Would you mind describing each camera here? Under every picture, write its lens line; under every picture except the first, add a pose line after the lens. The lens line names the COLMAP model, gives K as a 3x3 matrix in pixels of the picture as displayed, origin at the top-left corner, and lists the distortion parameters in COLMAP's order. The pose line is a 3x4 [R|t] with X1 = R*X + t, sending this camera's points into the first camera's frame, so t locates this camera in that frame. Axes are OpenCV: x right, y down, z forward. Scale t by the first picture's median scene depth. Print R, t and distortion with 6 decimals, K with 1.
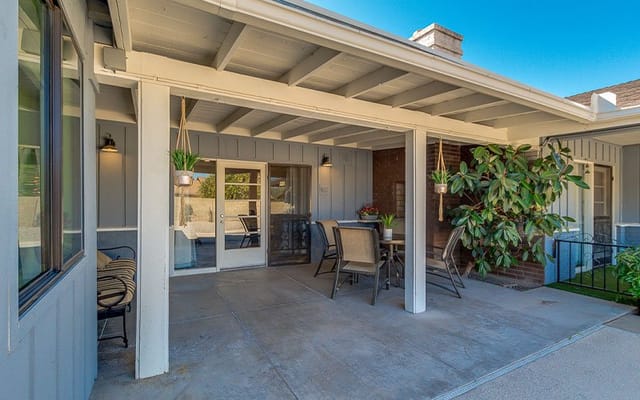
lens RADIAL K [[302.5, 0, 316.7], [0, 302.5, 201.0], [0, 0, 1]] dist [0.000561, -0.000005]
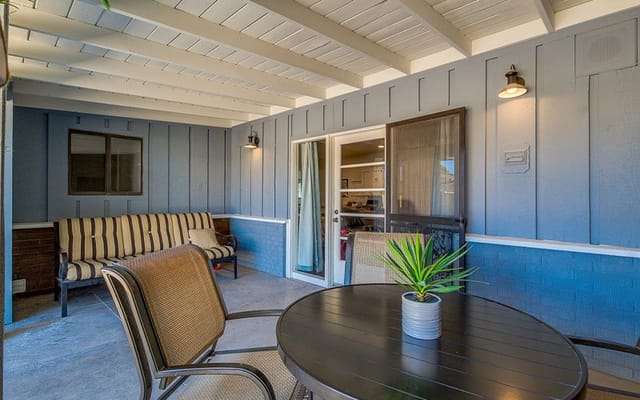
lens RADIAL K [[302.5, 0, 316.7], [0, 302.5, 201.0], [0, 0, 1]] dist [0.000561, -0.000005]
pose [[0.356159, 0.005485, -0.934409, 0.332492], [-0.008870, 0.999958, 0.002489, 0.021680], [0.934383, 0.007402, 0.356193, 0.668569]]
